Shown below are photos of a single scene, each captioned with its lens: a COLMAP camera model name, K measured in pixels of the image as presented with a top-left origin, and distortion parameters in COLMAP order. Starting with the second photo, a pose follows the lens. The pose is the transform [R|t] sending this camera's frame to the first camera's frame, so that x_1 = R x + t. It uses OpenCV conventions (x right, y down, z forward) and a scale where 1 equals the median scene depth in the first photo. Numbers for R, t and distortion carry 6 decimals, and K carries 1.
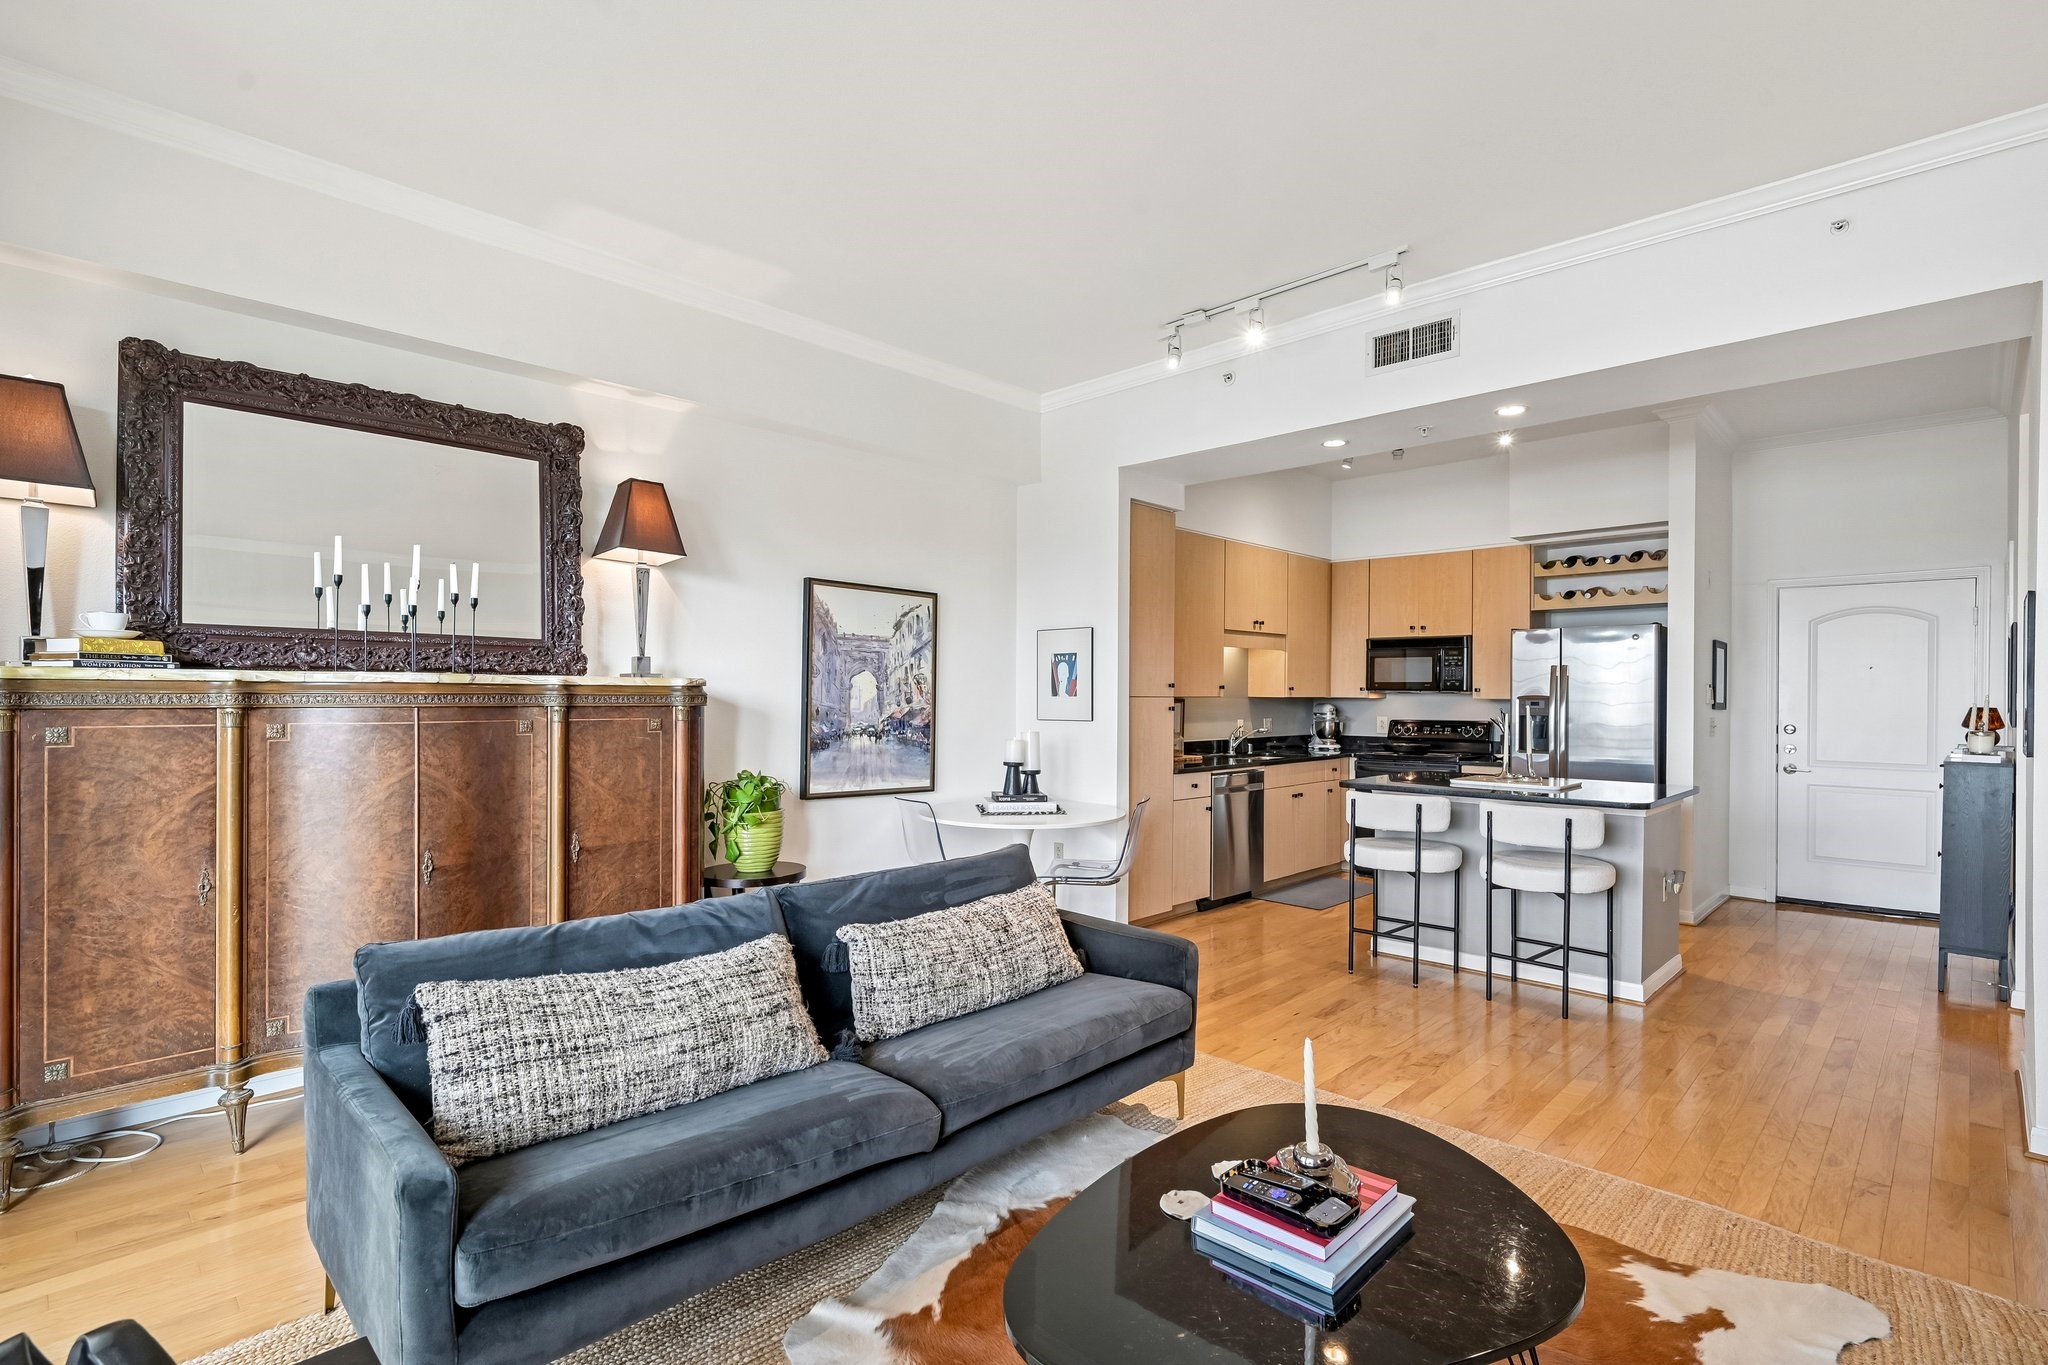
lens RADIAL K [[972.7, 0, 1029.8], [0, 972.7, 700.8], [0, 0, 1]] dist [0.003877, -0.000046]
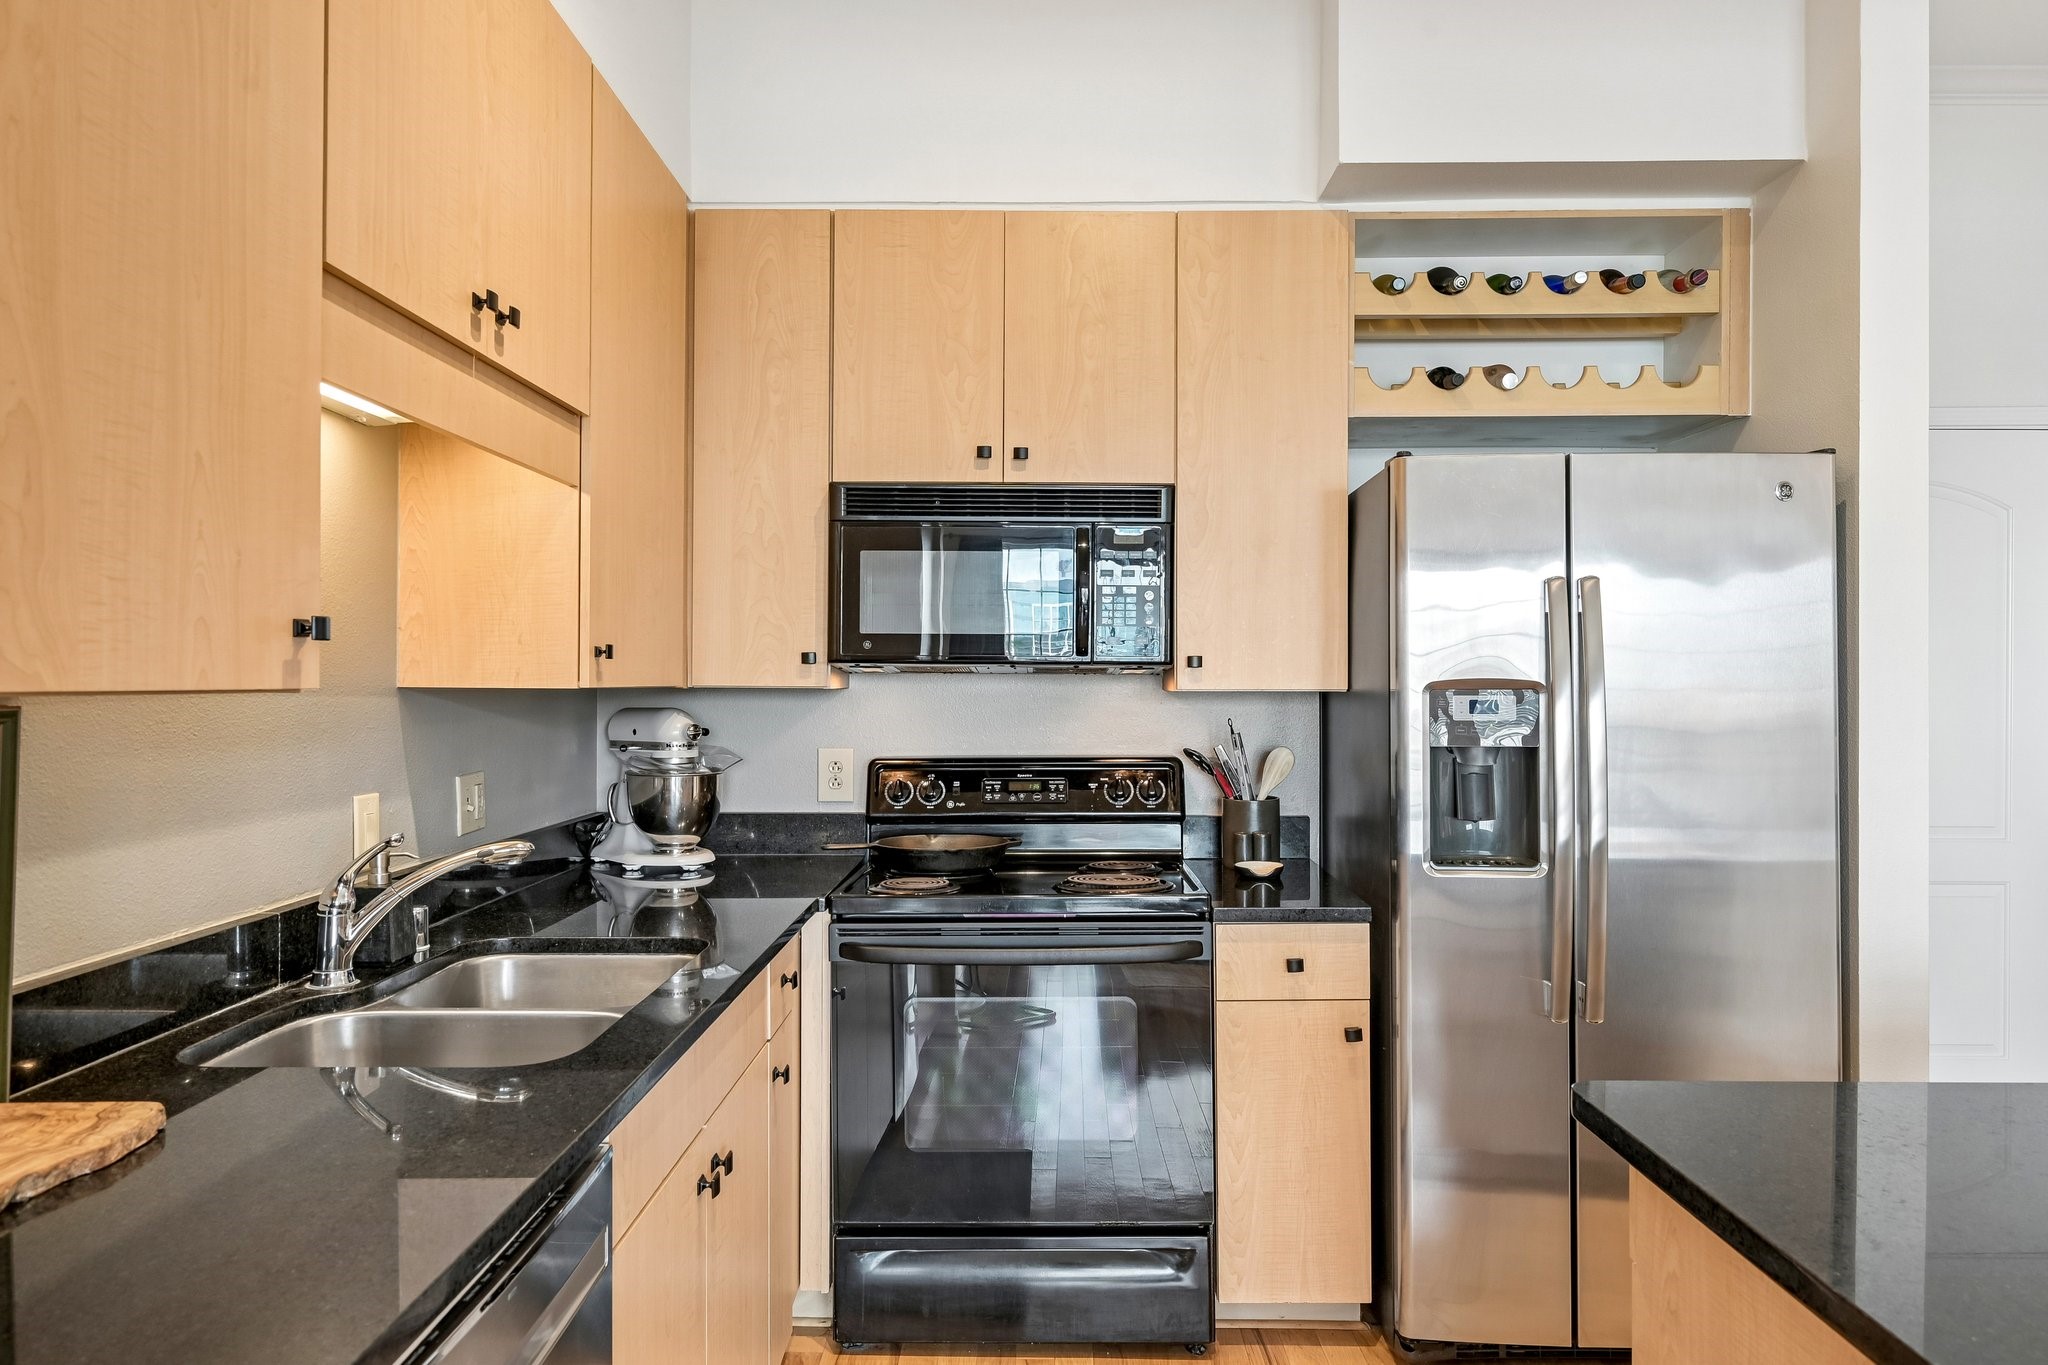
lens RADIAL K [[1325.0, 0, 1024.0], [0, 1325.0, 682.5], [0, 0, 1]] dist [-0.007286, -0.001519]
pose [[0.723362, -0.003507, 0.690460, 0.149762], [0.006182, 0.999980, -0.001398, -0.004811], [-0.690441, 0.005280, 0.723369, 0.857143]]
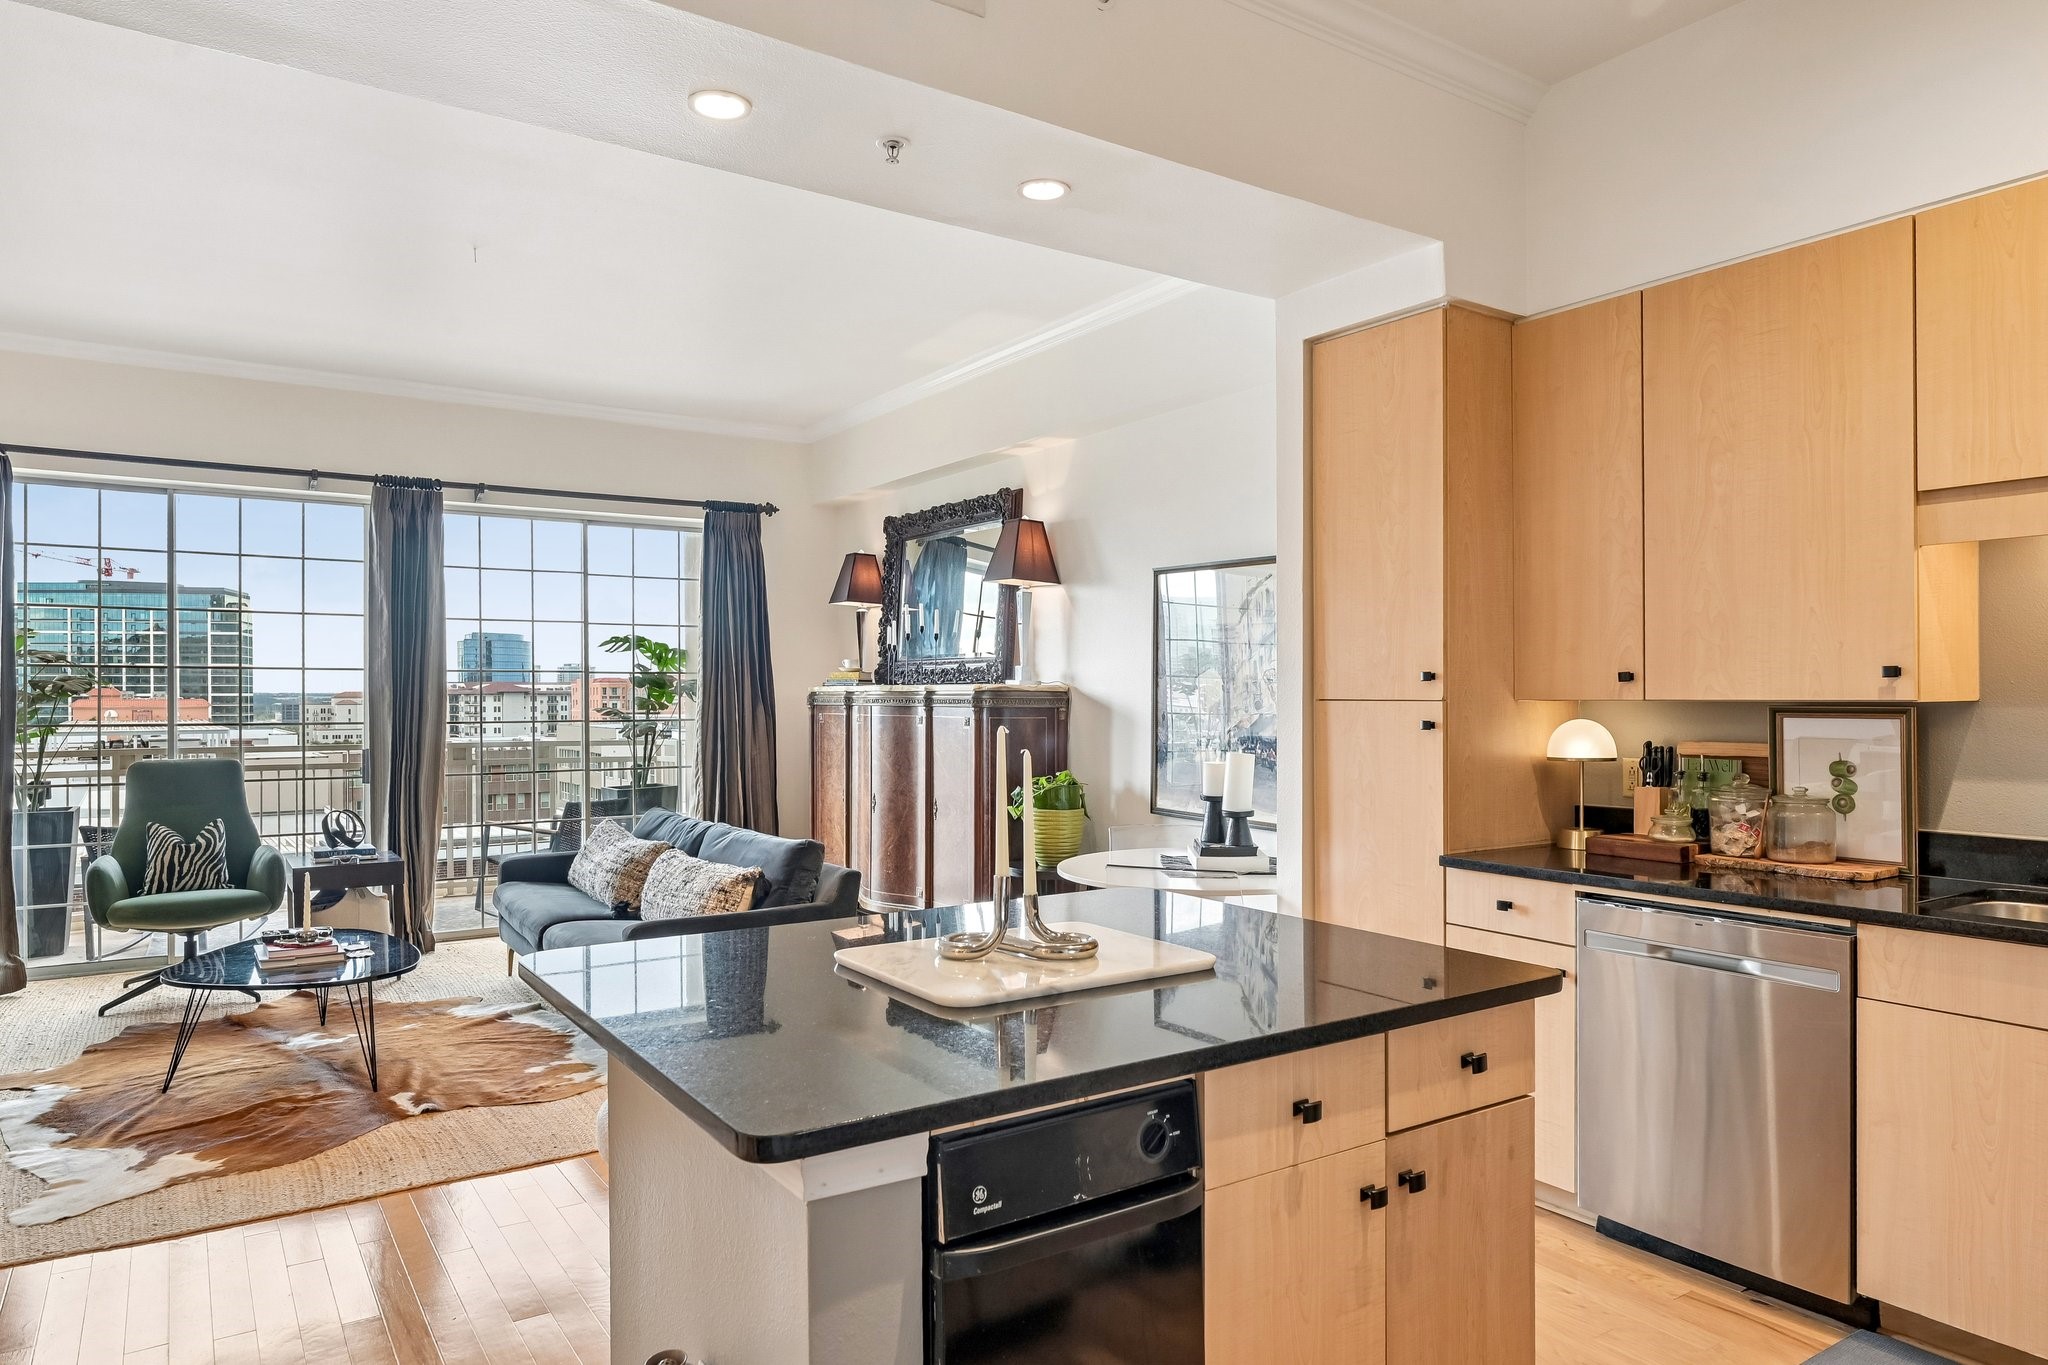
lens RADIAL K [[1265.9, 0, 1017.7], [0, 1265.9, 699.5], [0, 0, 1]] dist [0.006008, -0.000458]
pose [[-0.209681, -0.001489, -0.977769, 0.754019], [-0.006003, 0.999982, -0.000235, -0.002858], [0.977751, 0.005820, -0.209686, 0.889925]]
